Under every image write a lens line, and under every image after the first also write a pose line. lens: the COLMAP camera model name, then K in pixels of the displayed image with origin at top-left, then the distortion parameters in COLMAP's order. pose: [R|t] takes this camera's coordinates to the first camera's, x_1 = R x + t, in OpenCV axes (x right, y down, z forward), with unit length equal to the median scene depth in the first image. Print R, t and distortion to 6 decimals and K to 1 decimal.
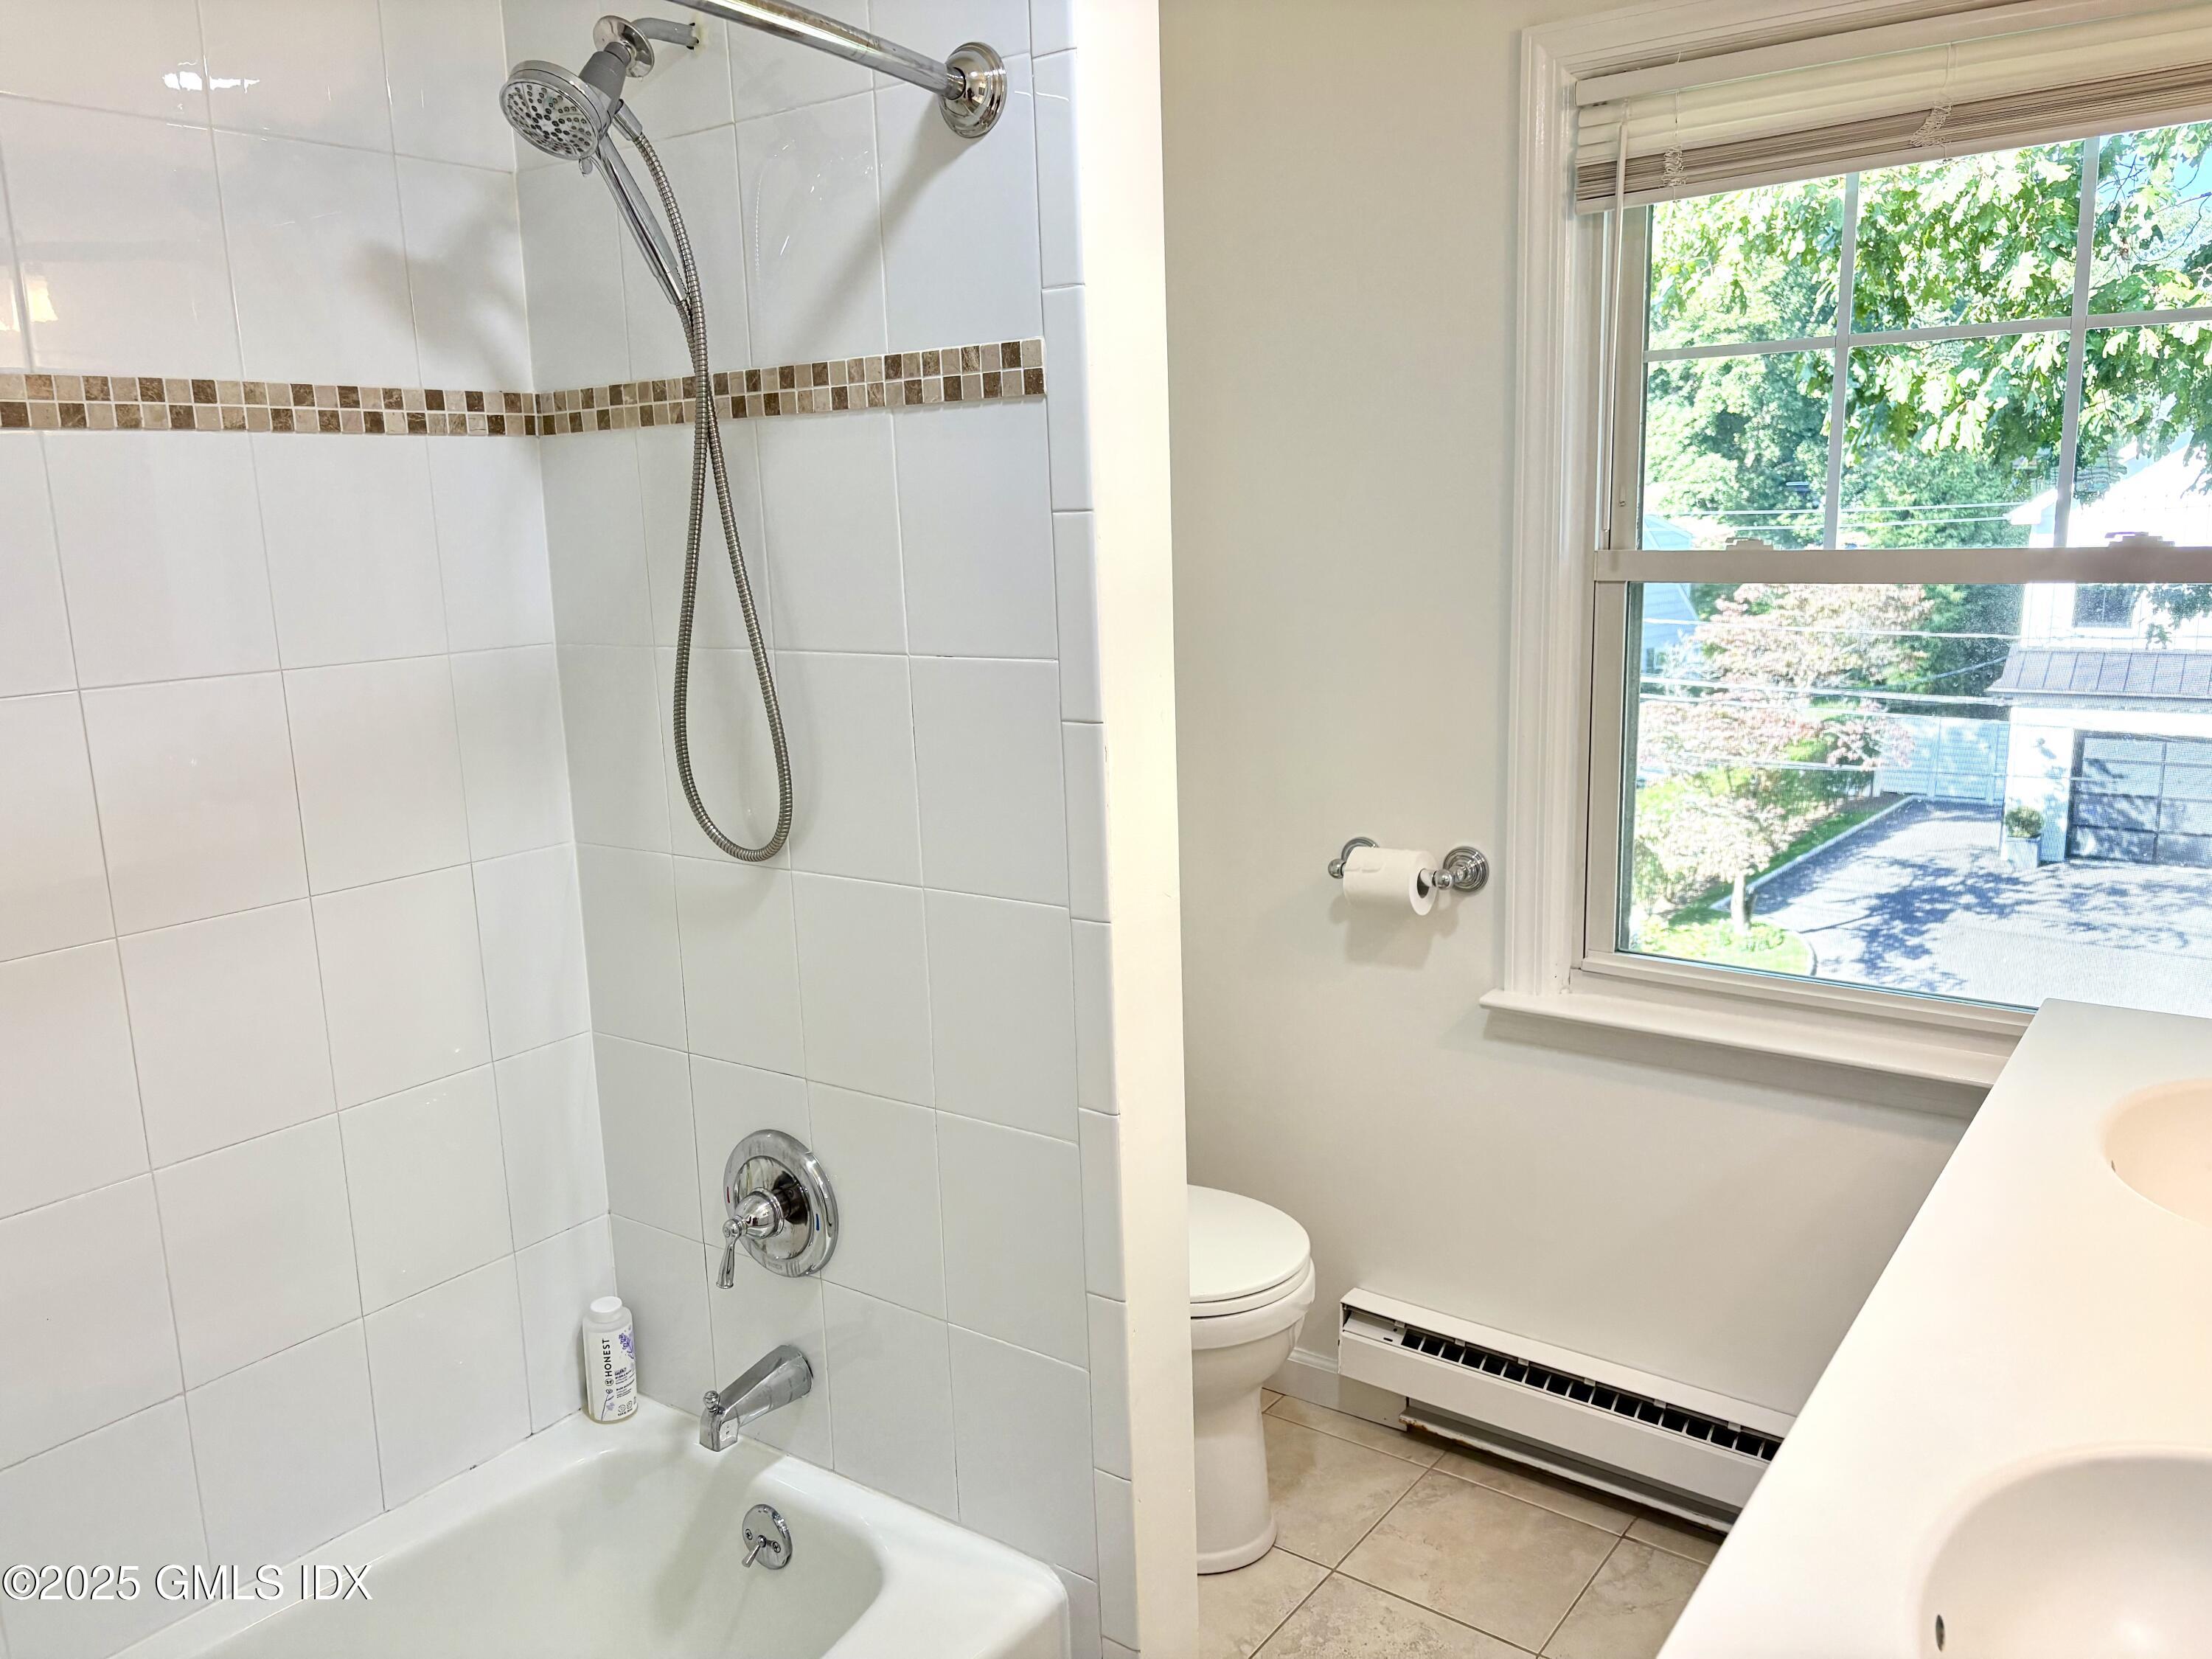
lens RADIAL K [[1669.6, 0, 1102.1], [0, 1669.6, 837.0], [0, 0, 1]] dist [0.064695, -0.078466]
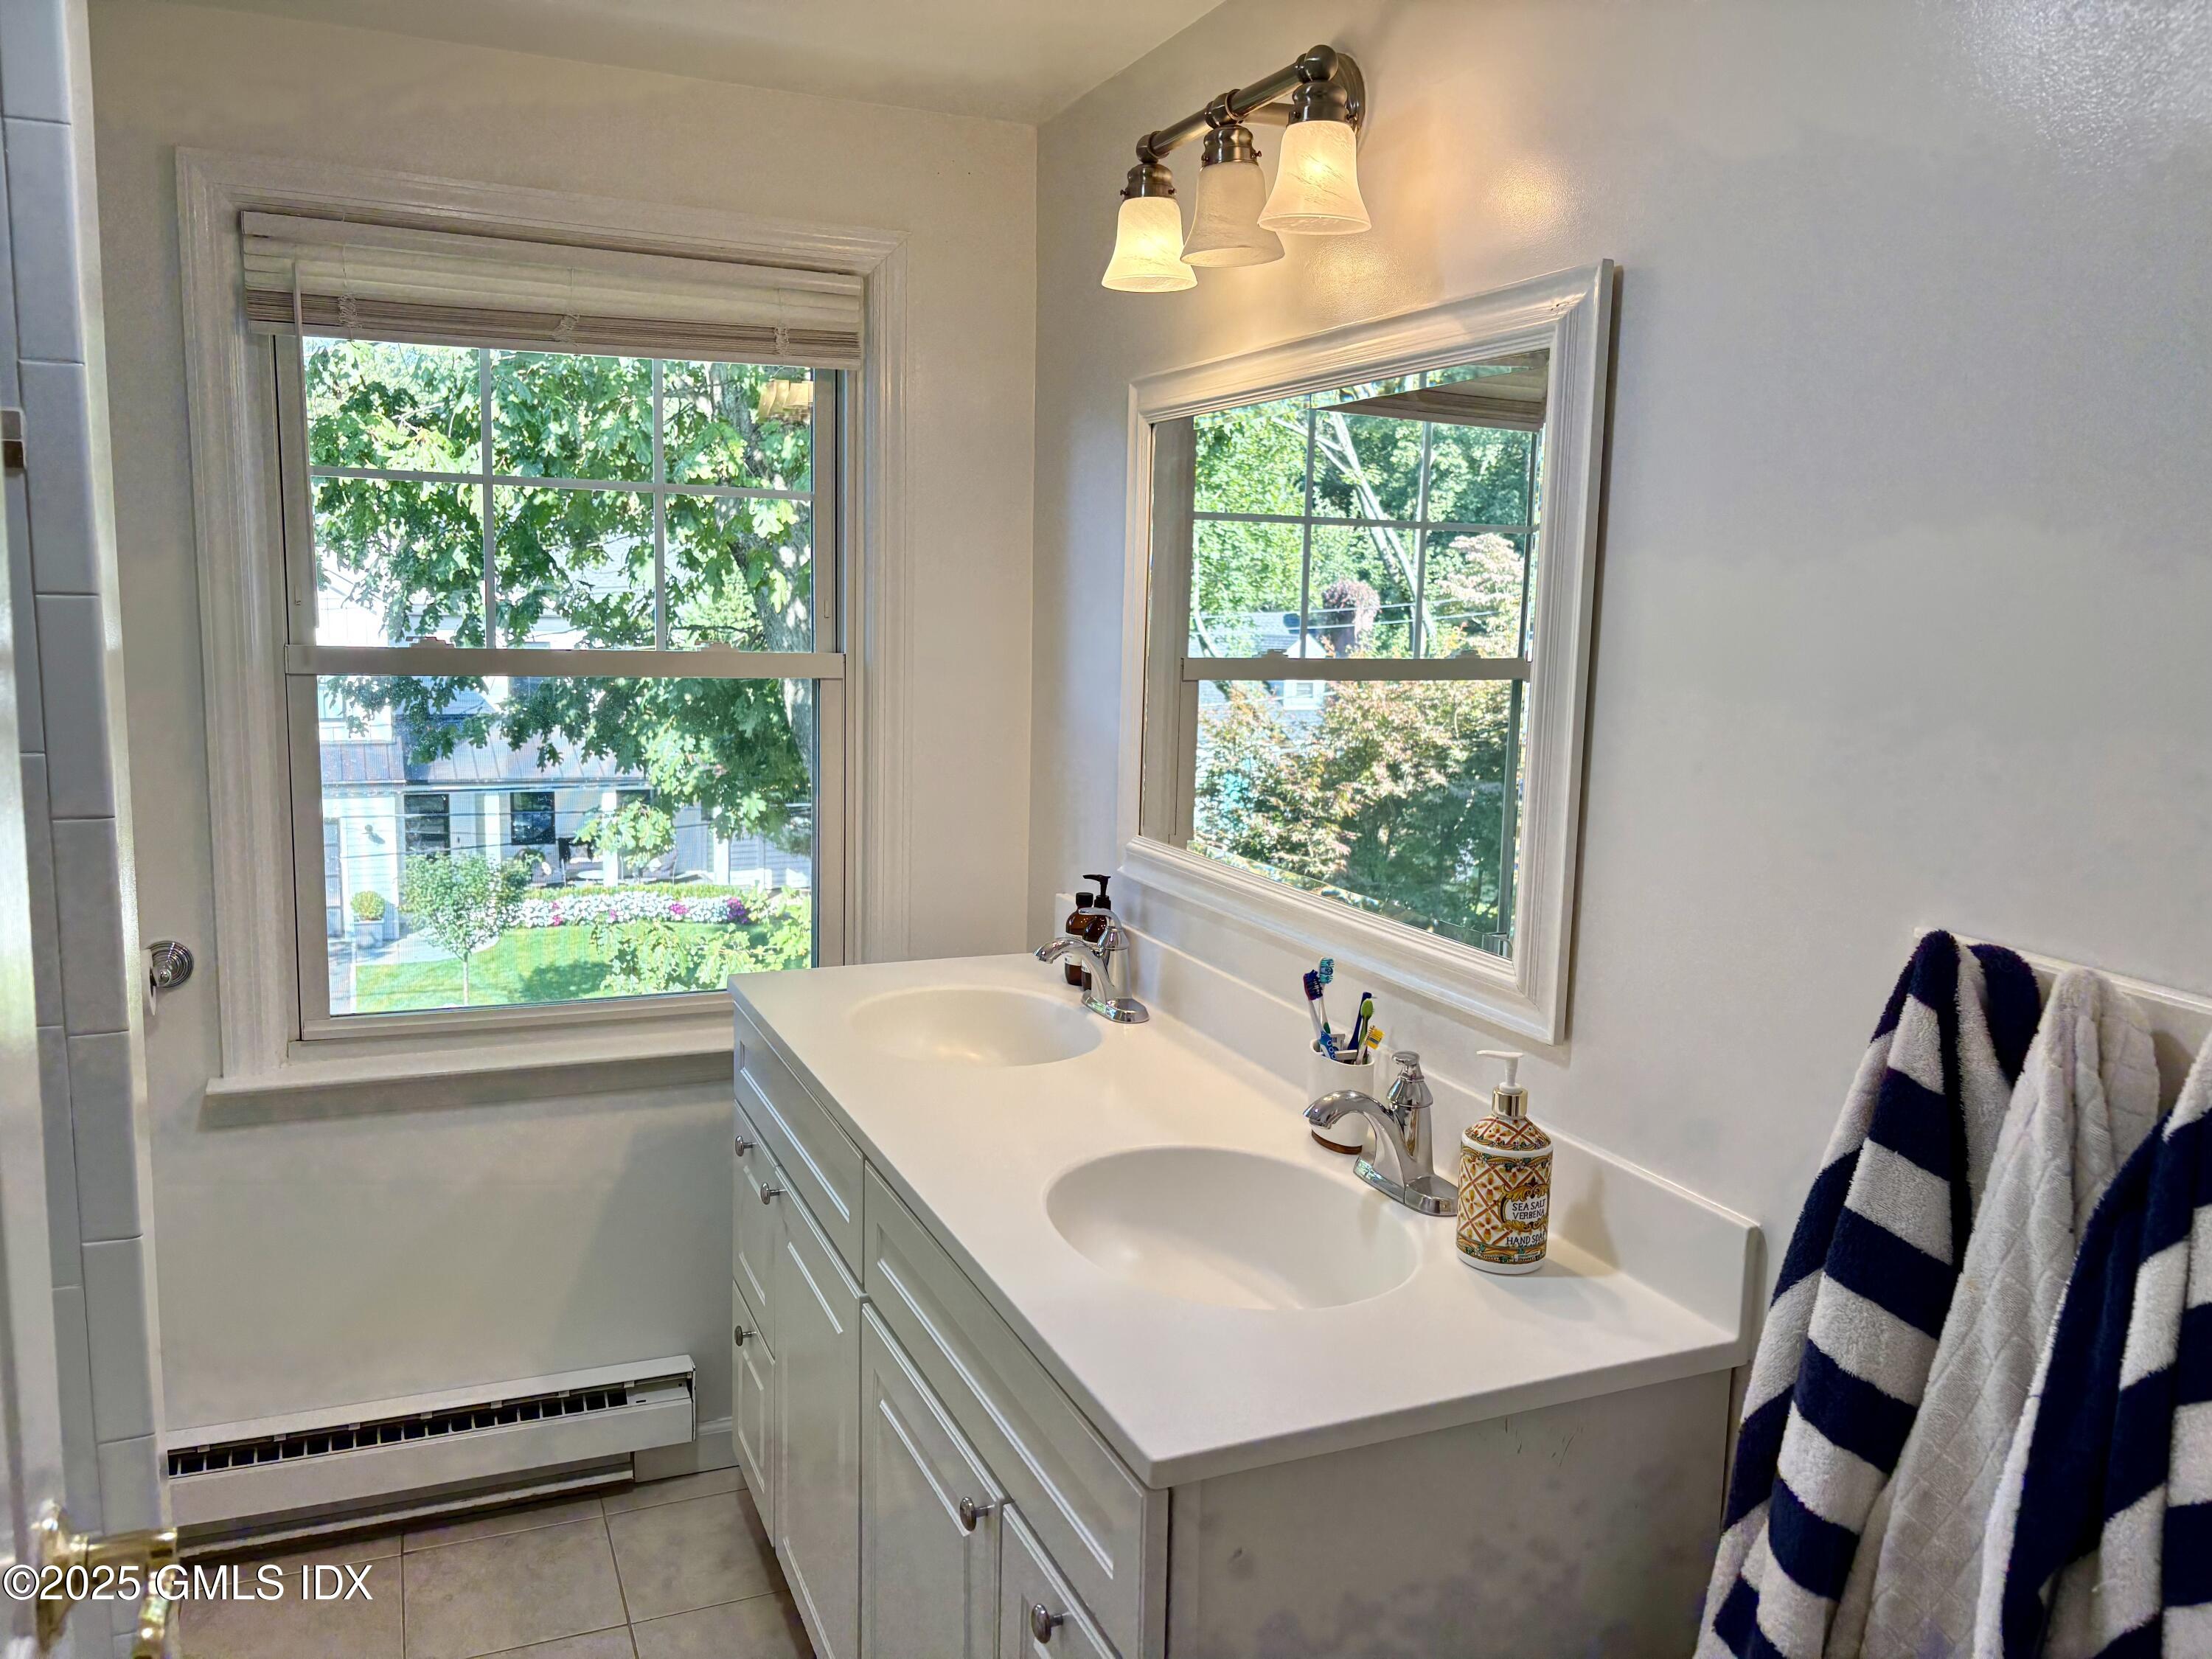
lens RADIAL K [[1669.6, 0, 1096.7], [0, 1669.6, 831.3], [0, 0, 1]] dist [0.064695, -0.078466]
pose [[0.496853, -0.074963, 0.864591, -0.366399], [0.127496, 0.991757, 0.012720, -0.000478], [-0.858418, 0.103912, 0.502315, 0.031268]]
